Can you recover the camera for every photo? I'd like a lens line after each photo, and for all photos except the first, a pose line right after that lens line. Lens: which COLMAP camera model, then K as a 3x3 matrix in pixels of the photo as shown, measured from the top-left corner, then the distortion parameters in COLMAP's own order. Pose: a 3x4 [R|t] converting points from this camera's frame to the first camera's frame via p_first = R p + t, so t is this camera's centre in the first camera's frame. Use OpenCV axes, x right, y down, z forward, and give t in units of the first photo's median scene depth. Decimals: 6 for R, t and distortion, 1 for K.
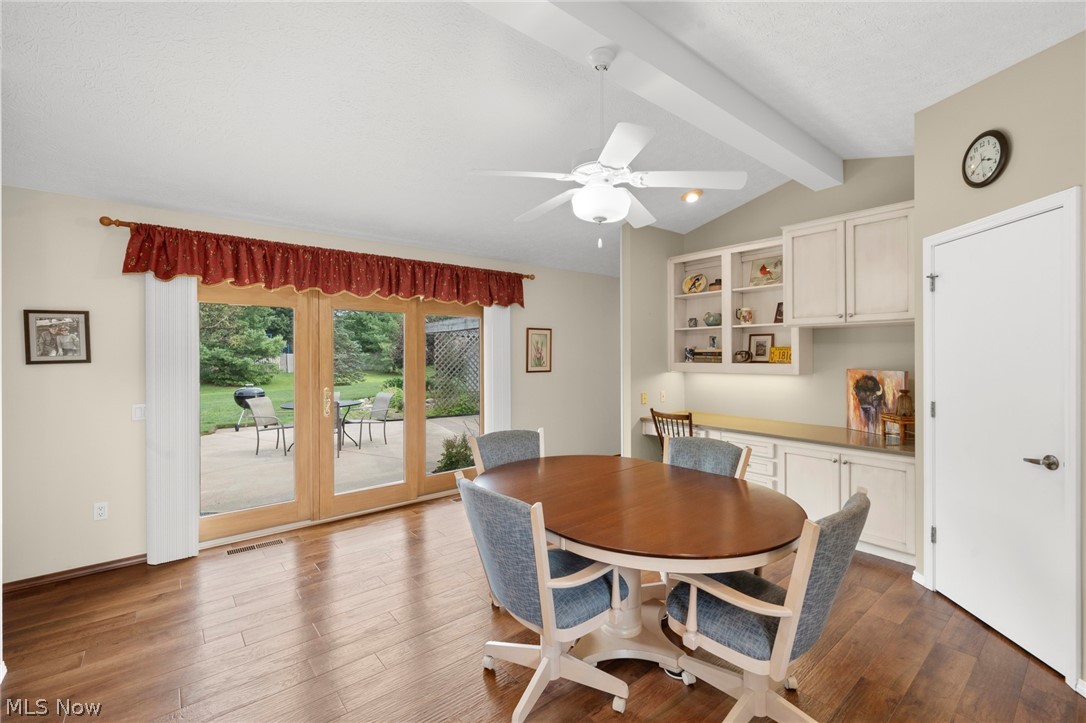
lens RADIAL K [[470.8, 0, 539.4], [0, 470.8, 356.0], [0, 0, 1]] dist [-0.000367, 0.000084]
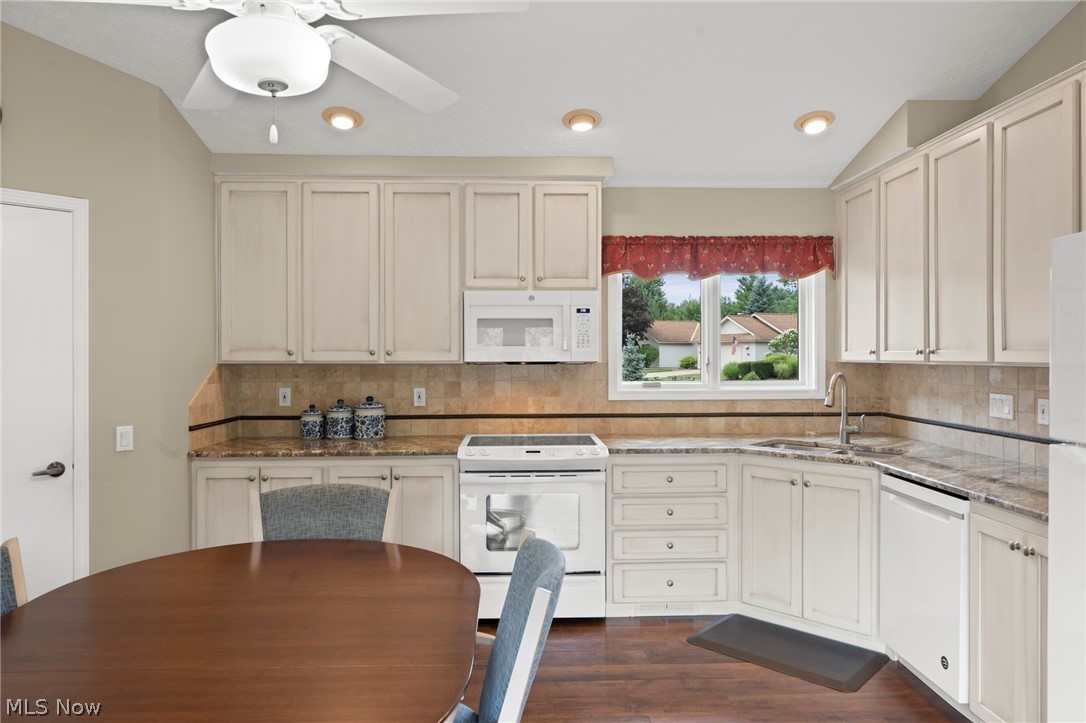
lens RADIAL K [[708.8, 0, 542.6], [0, 708.8, 355.0], [0, 0, 1]] dist [-0.002840, -0.000514]
pose [[-0.796485, 0.005896, 0.604630, -0.296223], [0.008451, 0.999963, 0.001382, -0.001751], [-0.604600, 0.006210, -0.796505, 0.765818]]
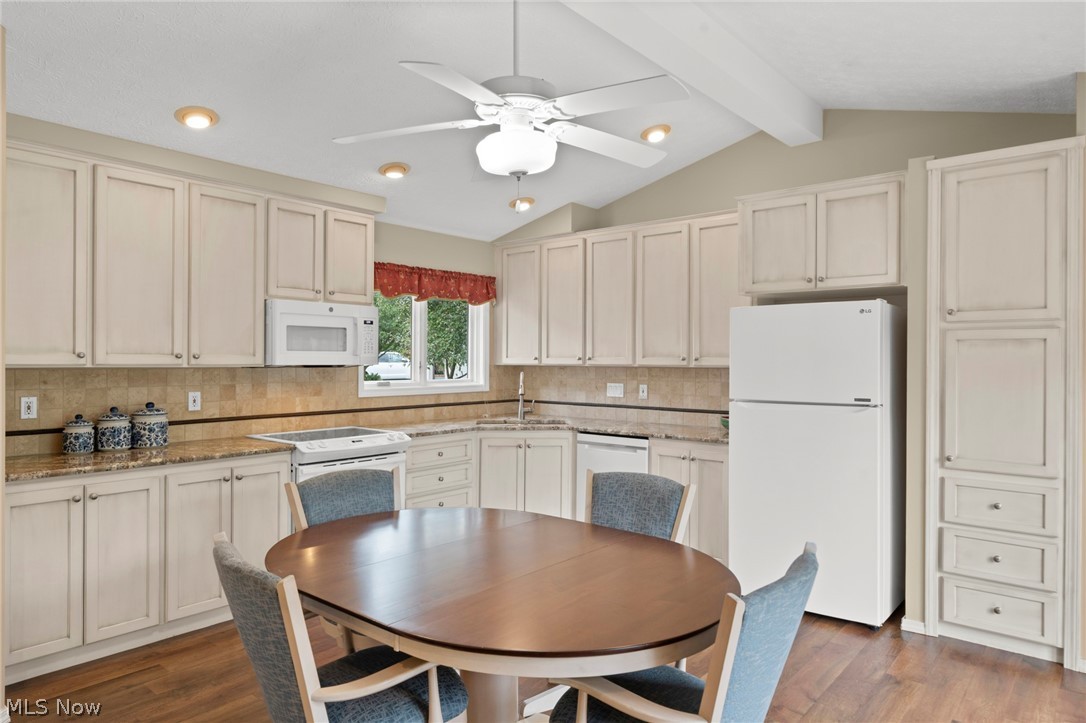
lens RADIAL K [[670.7, 0, 543.0], [0, 670.7, 358.2], [0, 0, 1]] dist [0.002701, 0.000132]
pose [[-0.984455, 0.001053, -0.175634, 0.147313], [0.000498, 0.999995, 0.003204, -0.005078], [0.175636, 0.003067, -0.984450, 1.086182]]
